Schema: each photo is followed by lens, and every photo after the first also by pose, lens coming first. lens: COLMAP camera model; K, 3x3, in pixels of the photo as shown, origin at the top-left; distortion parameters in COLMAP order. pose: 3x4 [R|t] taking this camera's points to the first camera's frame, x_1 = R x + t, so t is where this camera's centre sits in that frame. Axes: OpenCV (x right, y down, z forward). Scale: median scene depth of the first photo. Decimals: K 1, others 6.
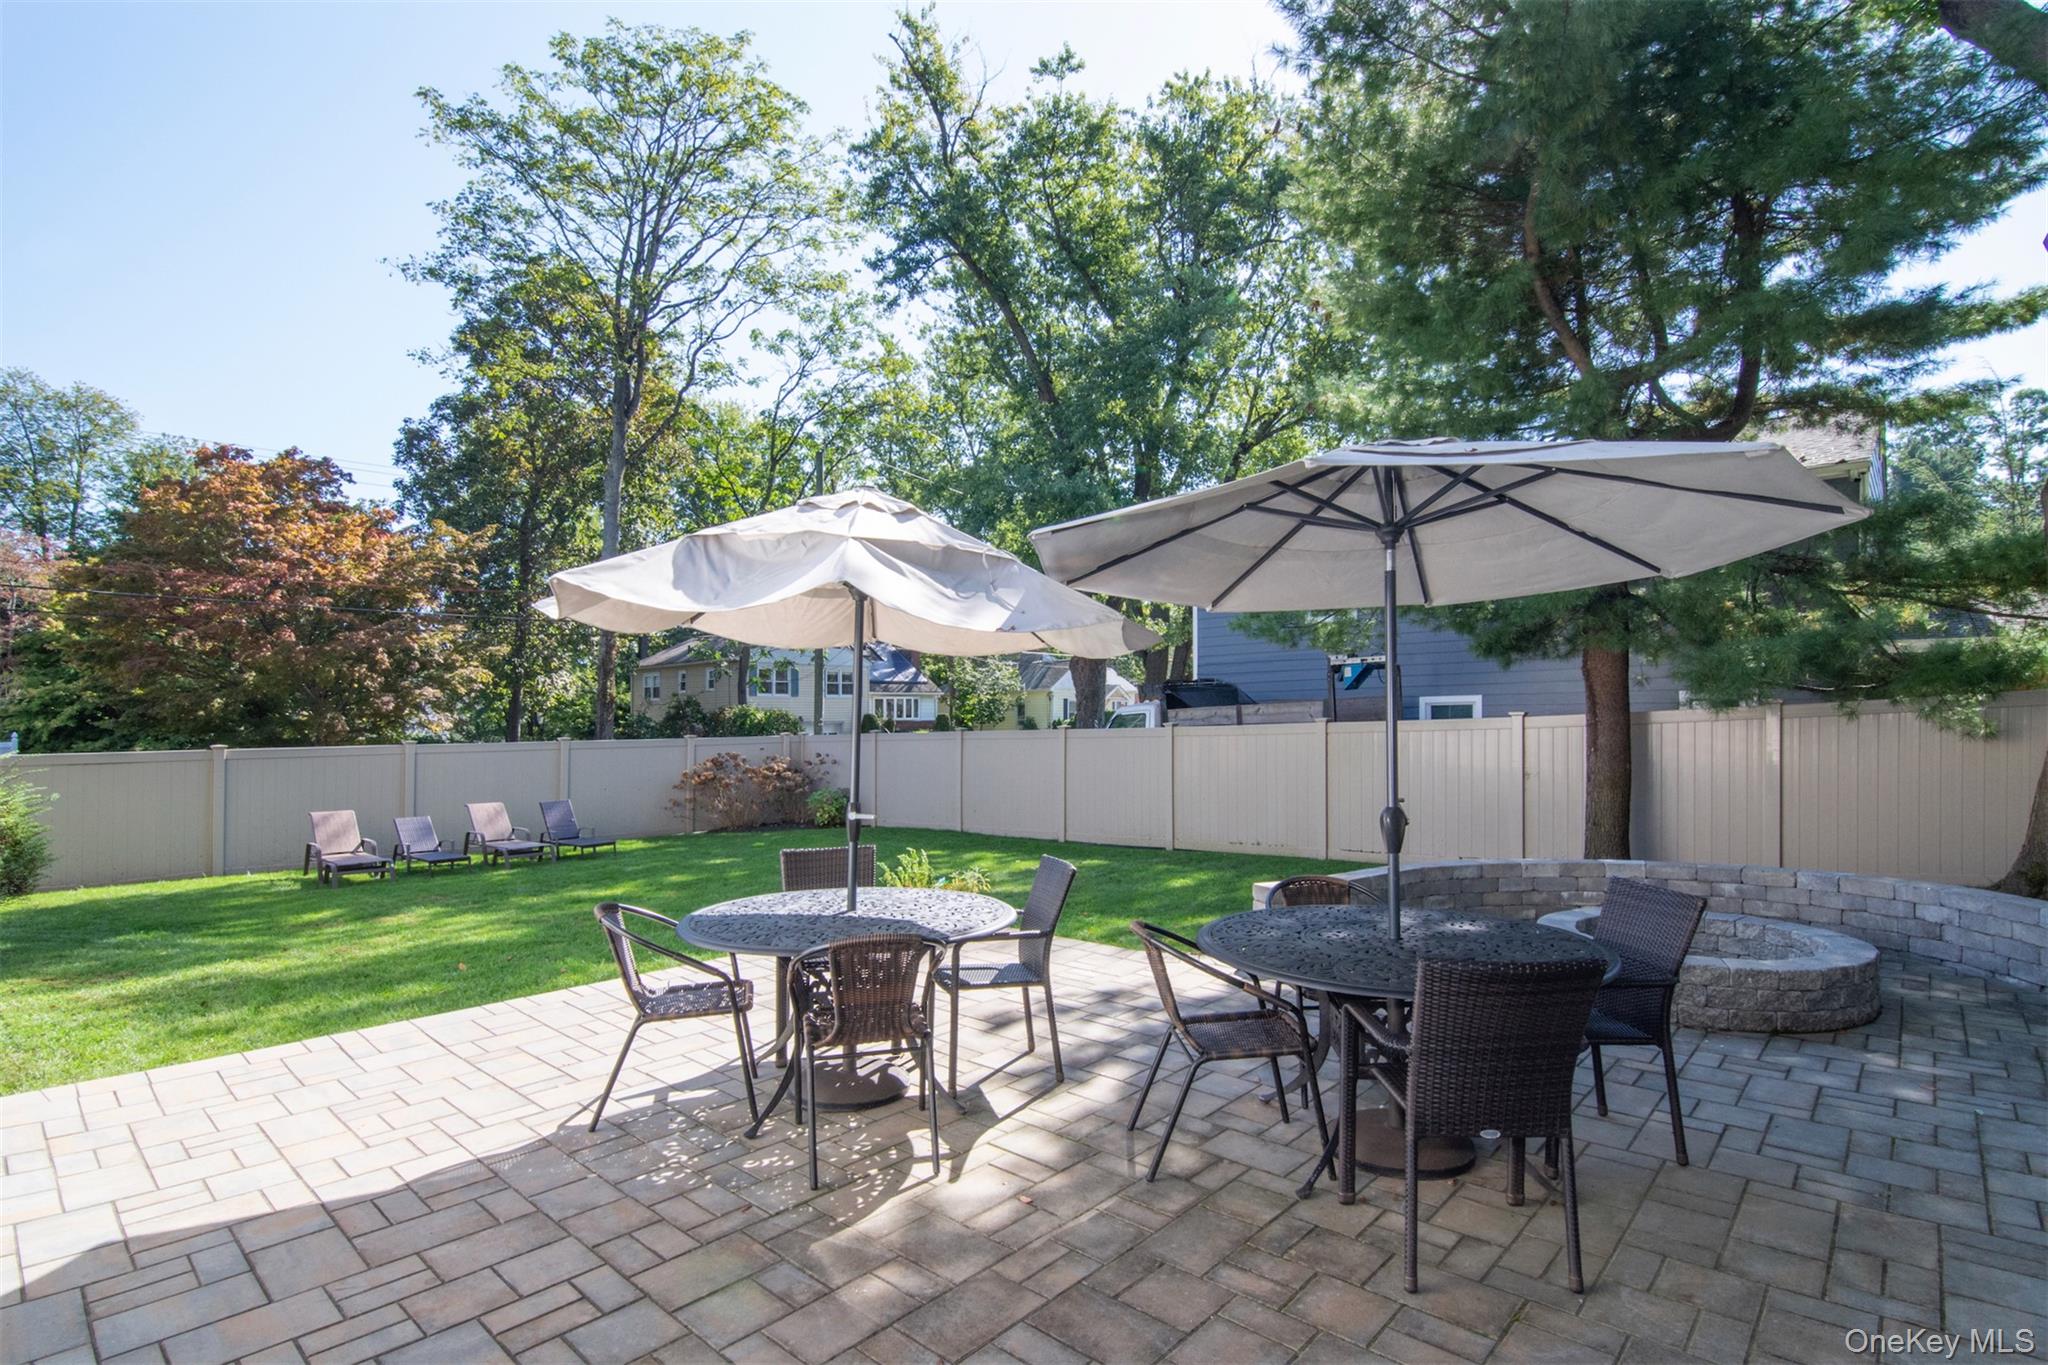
lens RADIAL K [[981.9, 0, 1024.0], [0, 981.9, 682.5], [0, 0, 1]] dist [-0.026787, -0.001641]
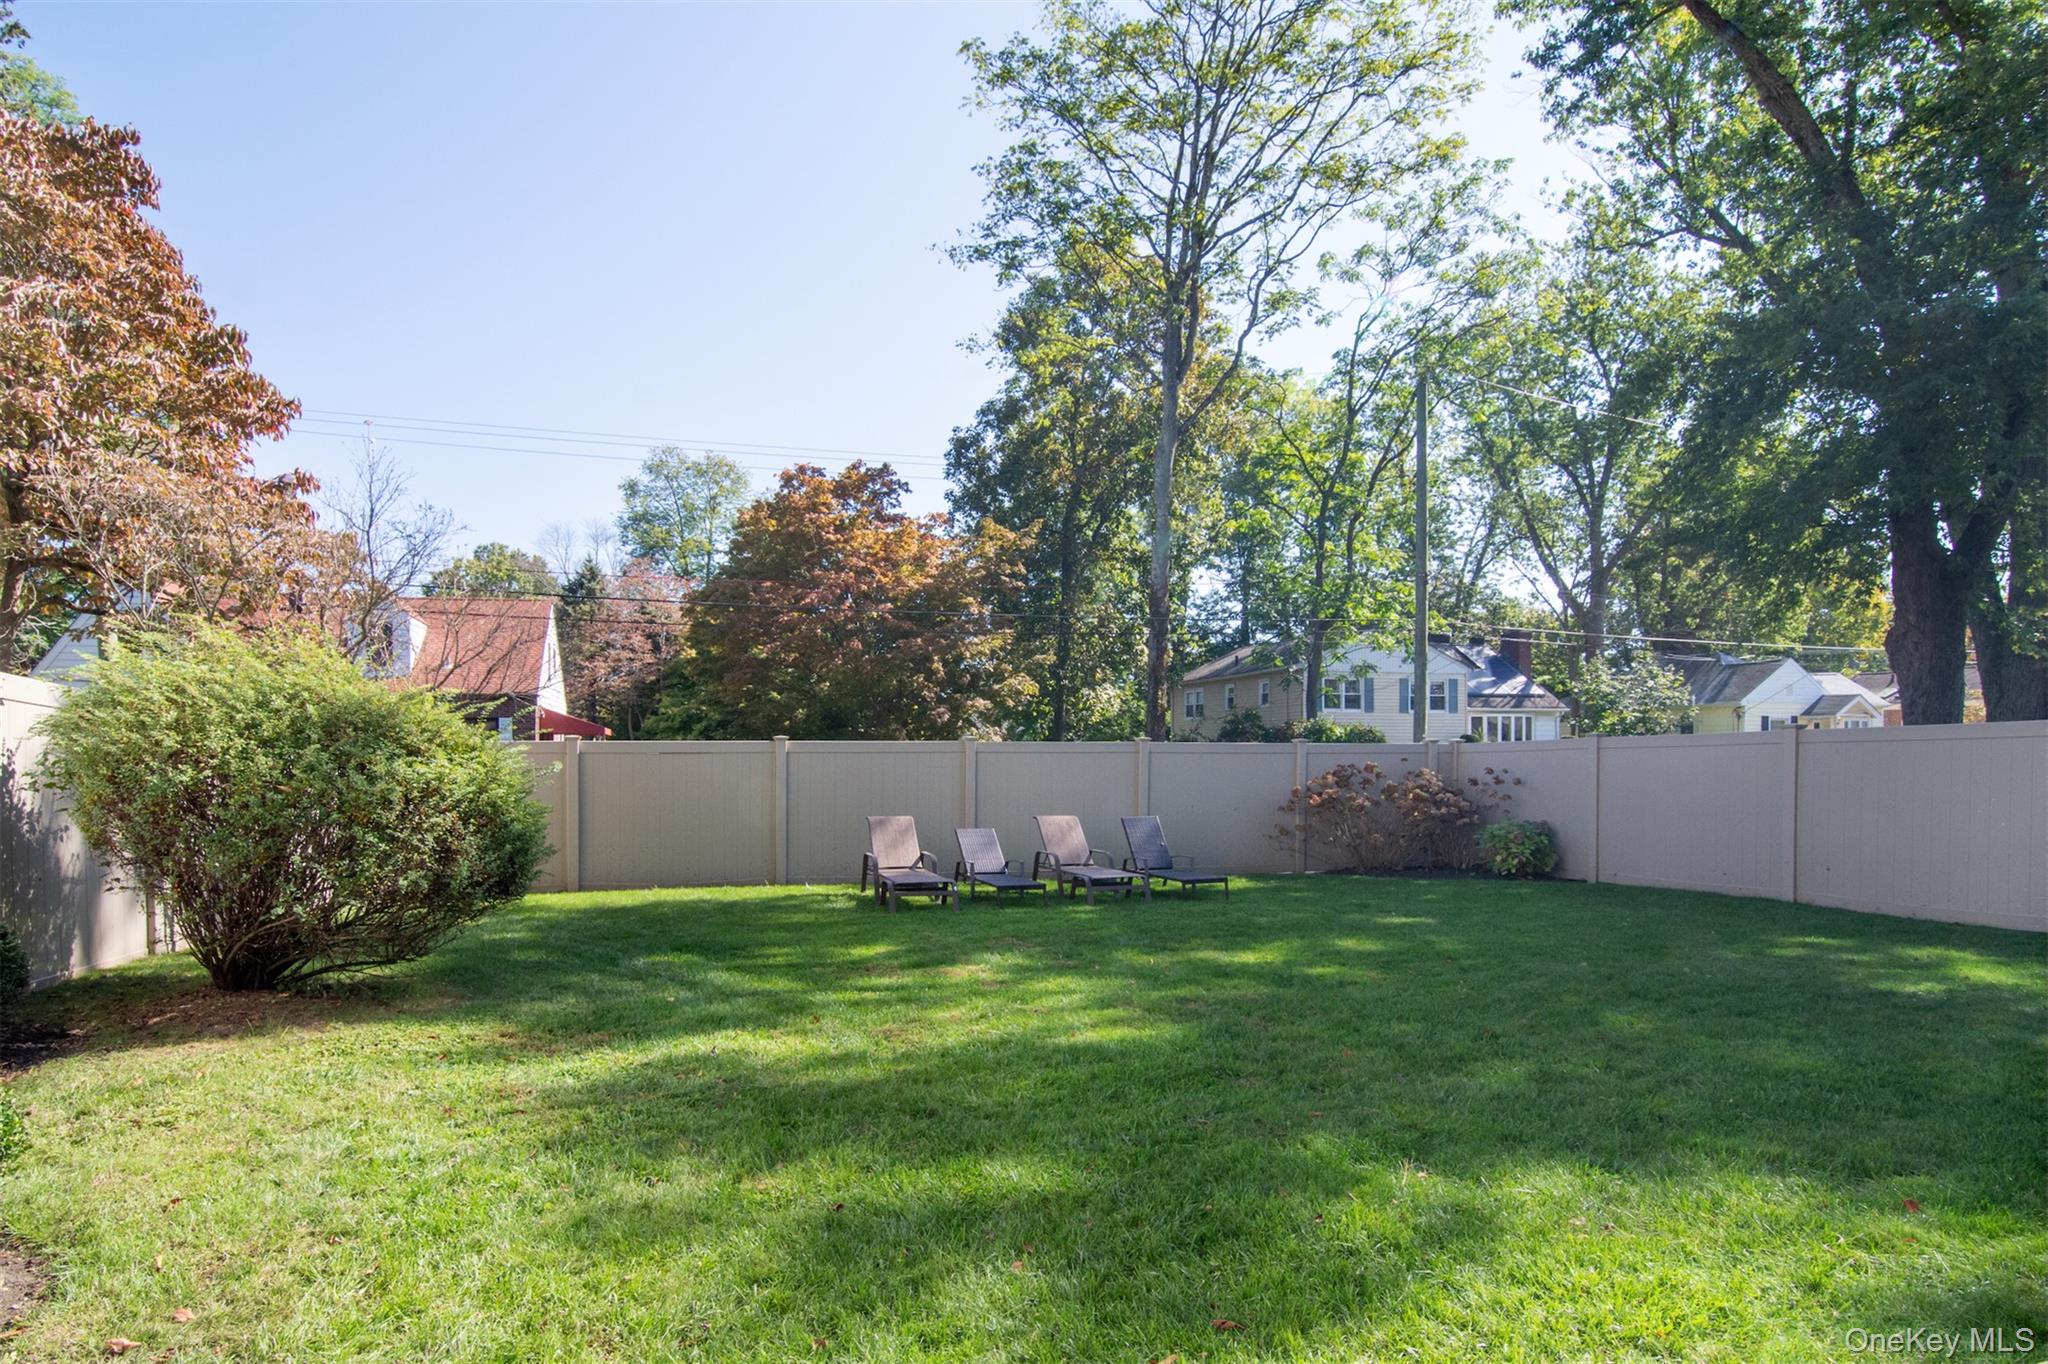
lens RADIAL K [[1107.1, 0, 965.1], [0, 1107.1, 725.1], [0, 0, 1]] dist [-0.036546, -0.000662]
pose [[0.848419, 0.002815, -0.529318, -0.058323], [0.006088, 0.999868, 0.015075, 0.014998], [0.529290, -0.016013, 0.848290, 0.084575]]
